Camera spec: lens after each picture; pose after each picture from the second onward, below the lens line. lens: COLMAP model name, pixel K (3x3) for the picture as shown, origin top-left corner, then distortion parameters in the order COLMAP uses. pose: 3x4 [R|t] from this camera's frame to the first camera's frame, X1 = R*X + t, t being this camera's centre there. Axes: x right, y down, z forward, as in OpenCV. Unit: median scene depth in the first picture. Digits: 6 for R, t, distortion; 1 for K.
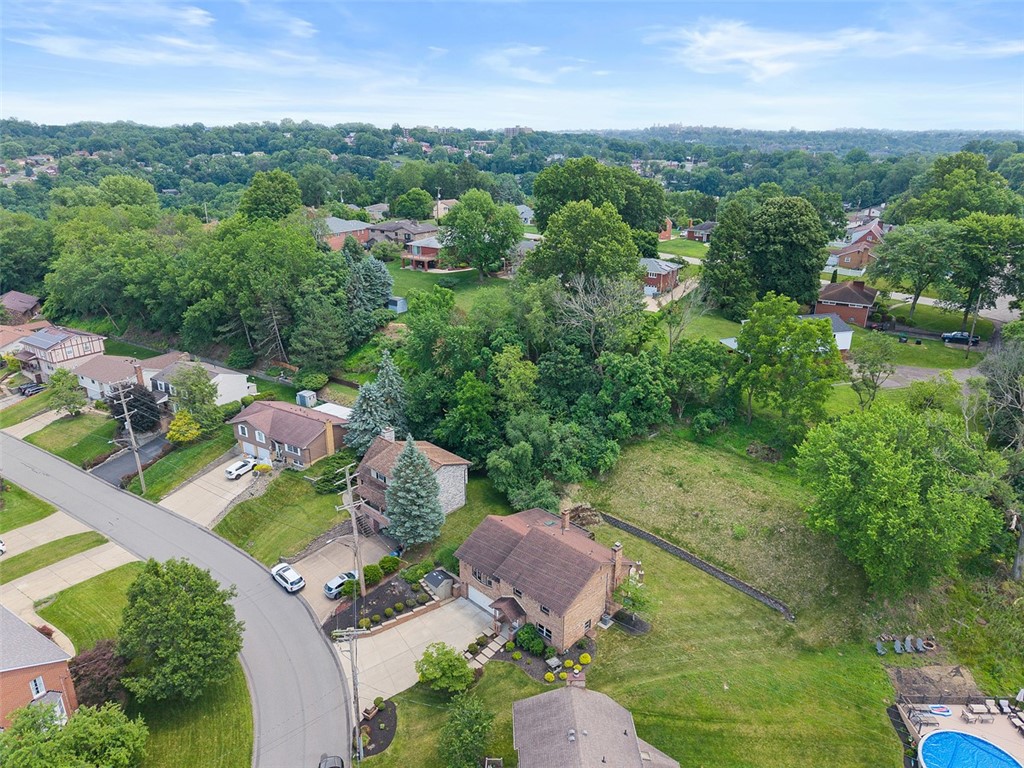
lens RADIAL K [[702.4, 0, 511.2], [0, 702.4, 384.9], [0, 0, 1]] dist [0.040389, -0.003048]
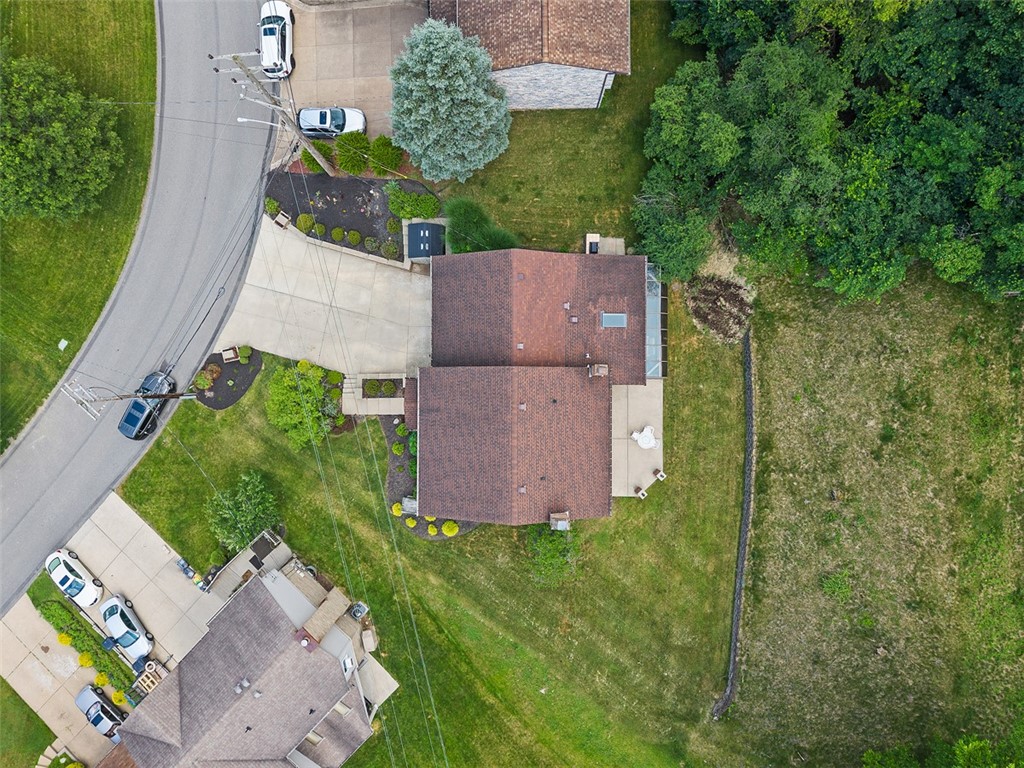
lens RADIAL K [[702.4, 0, 511.4], [0, 702.4, 388.2], [0, 0, 1]] dist [0.040389, -0.003048]
pose [[0.704142, 0.710054, 0.002690, 0.035719], [-0.240436, 0.234866, 0.941822, -0.272835], [0.668112, -0.663824, 0.336101, 0.717479]]
